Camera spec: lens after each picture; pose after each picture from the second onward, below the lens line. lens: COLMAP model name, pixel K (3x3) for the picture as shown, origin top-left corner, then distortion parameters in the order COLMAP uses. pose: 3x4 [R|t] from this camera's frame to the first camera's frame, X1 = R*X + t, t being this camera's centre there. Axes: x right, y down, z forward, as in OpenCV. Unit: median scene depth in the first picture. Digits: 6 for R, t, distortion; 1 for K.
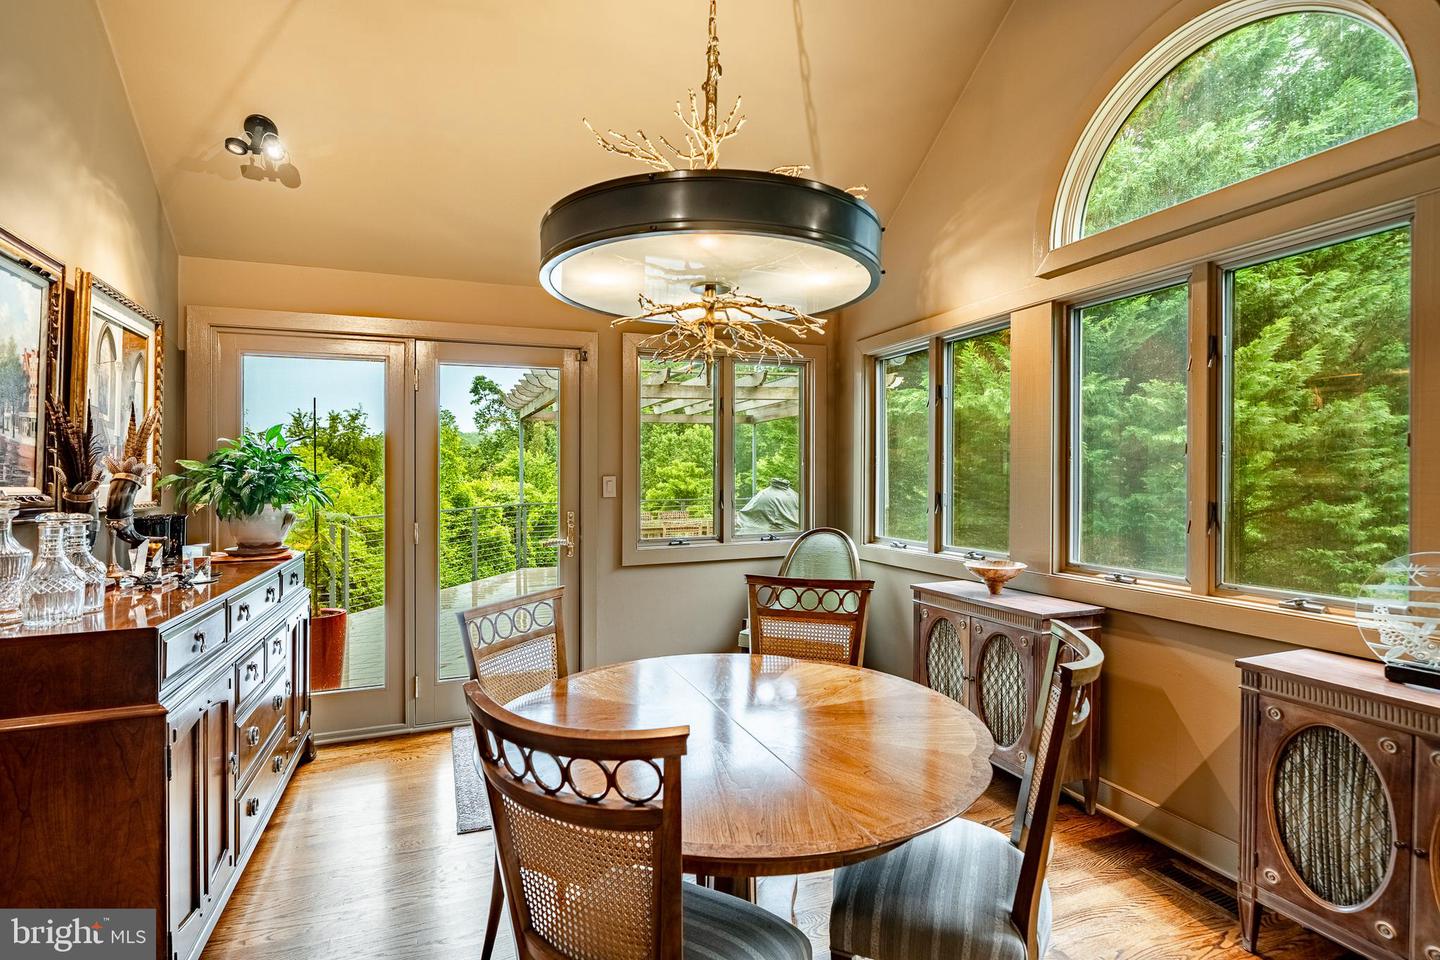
lens RADIAL K [[679.1, 0, 720.0], [0, 679.1, 480.0], [0, 0, 1]] dist [-0.001183, -0.000046]
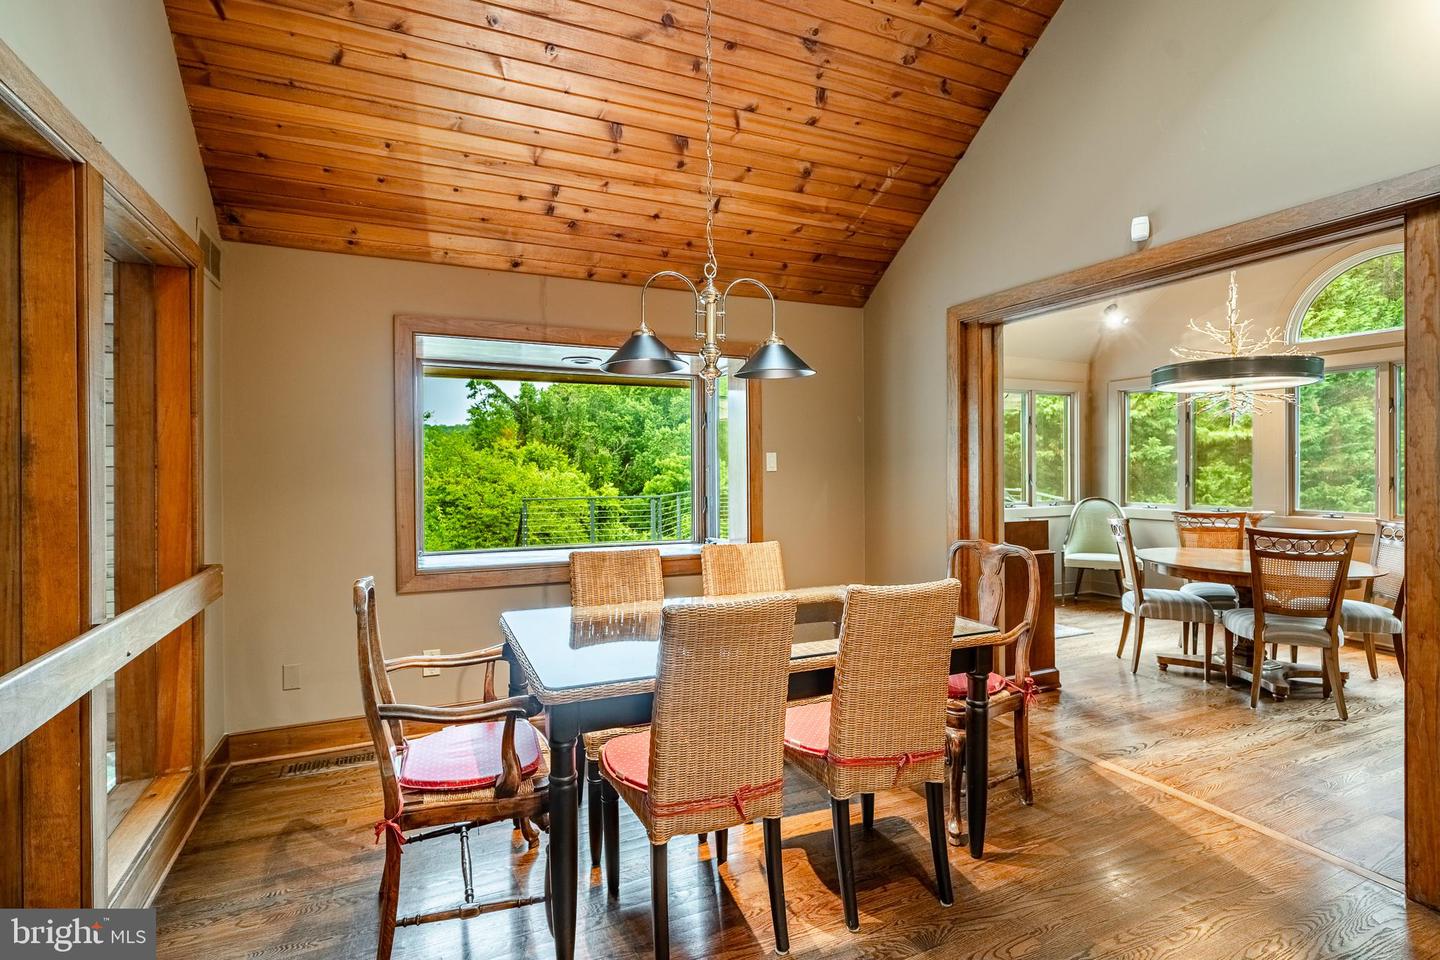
lens RADIAL K [[679.1, 0, 720.0], [0, 679.1, 480.0], [0, 0, 1]] dist [-0.001183, -0.000046]
pose [[0.998387, -0.007714, 0.056252, -0.348793], [0.007034, 0.999900, 0.012280, -0.000666], [-0.056341, -0.011865, 0.998341, -0.240709]]
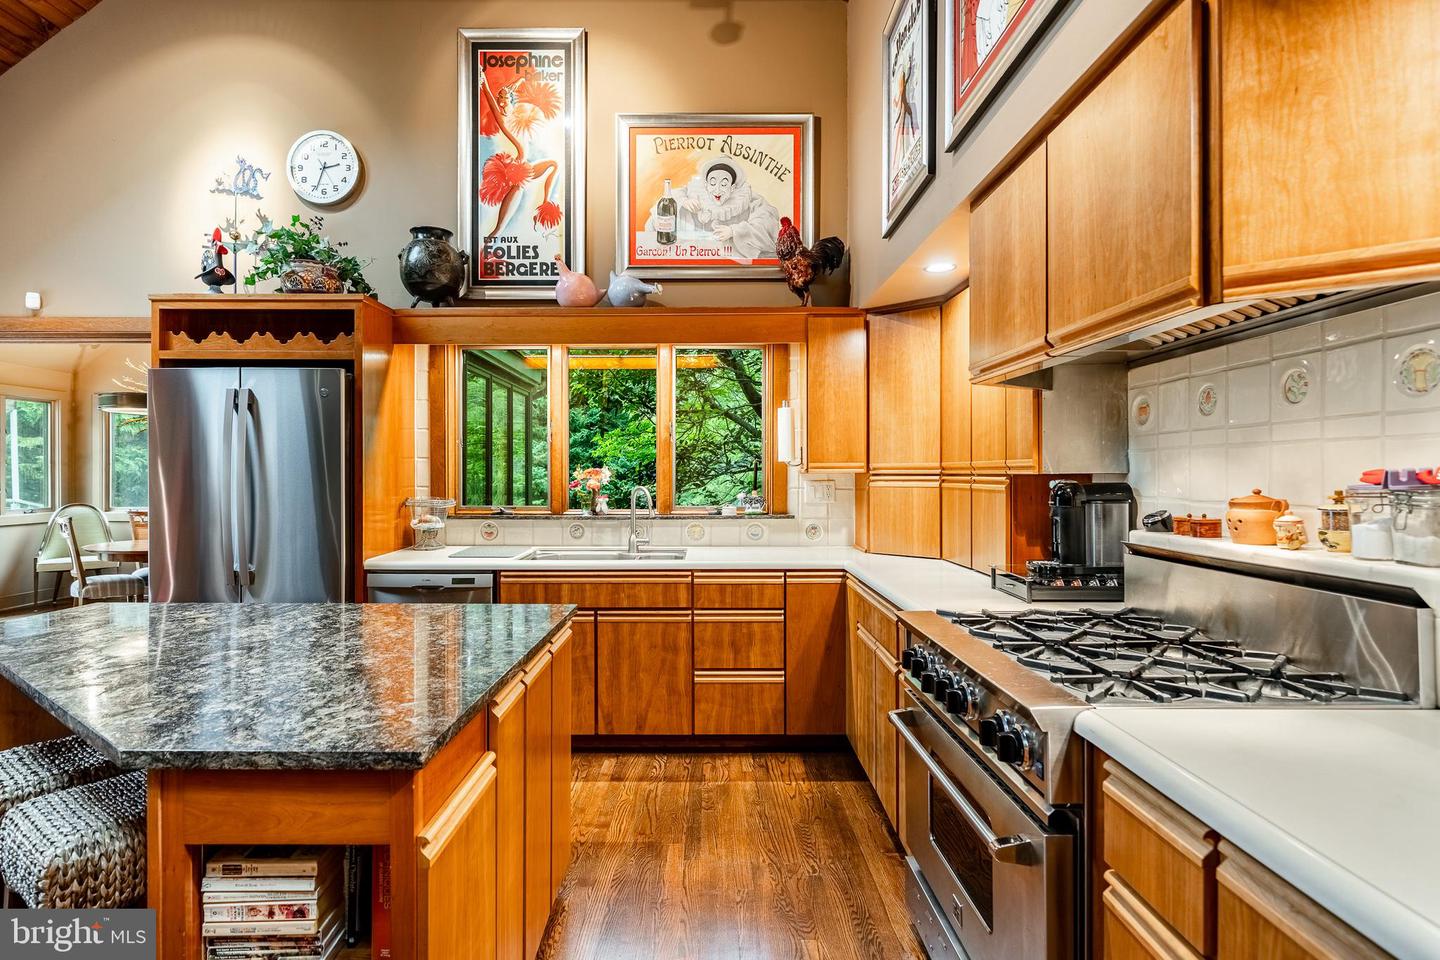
lens RADIAL K [[721.4, 0, 705.0], [0, 721.4, 453.1], [0, 0, 1]] dist [-0.000470, 0.000035]
pose [[0.357486, 0.015477, 0.933790, -0.405170], [0.014584, 0.999648, -0.022151, 0.001438], [-0.933805, 0.021537, 0.357134, -0.475981]]
